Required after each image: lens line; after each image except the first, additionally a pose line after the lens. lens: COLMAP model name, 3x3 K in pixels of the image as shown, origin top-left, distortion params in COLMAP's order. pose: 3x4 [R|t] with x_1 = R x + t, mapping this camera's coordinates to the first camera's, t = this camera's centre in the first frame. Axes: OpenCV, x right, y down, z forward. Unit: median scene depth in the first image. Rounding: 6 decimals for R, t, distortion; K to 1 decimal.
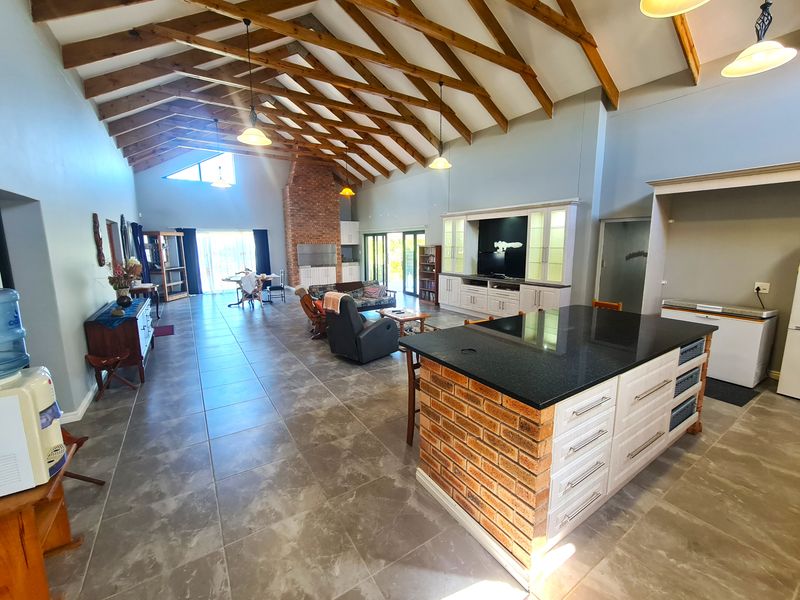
lens RADIAL K [[330.8, 0, 408.2], [0, 330.8, 297.6], [0, 0, 1]] dist [-0.002075, -0.000248]
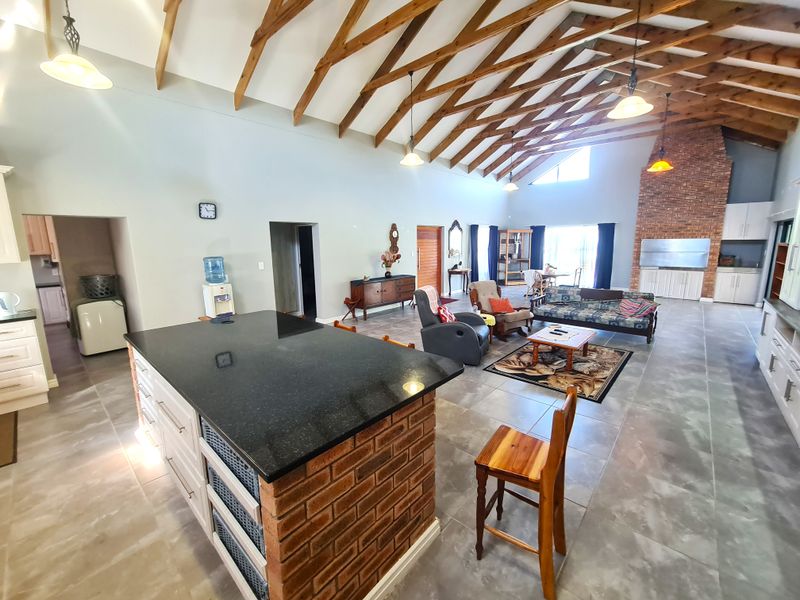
lens RADIAL K [[330.8, 0, 406.7], [0, 330.8, 295.4], [0, 0, 1]] dist [-0.002075, -0.000248]
pose [[0.255384, 0.161957, -0.953178, 0.341123], [-0.147635, 0.980841, 0.127101, -0.049158], [0.955501, 0.108263, 0.274402, 0.266638]]
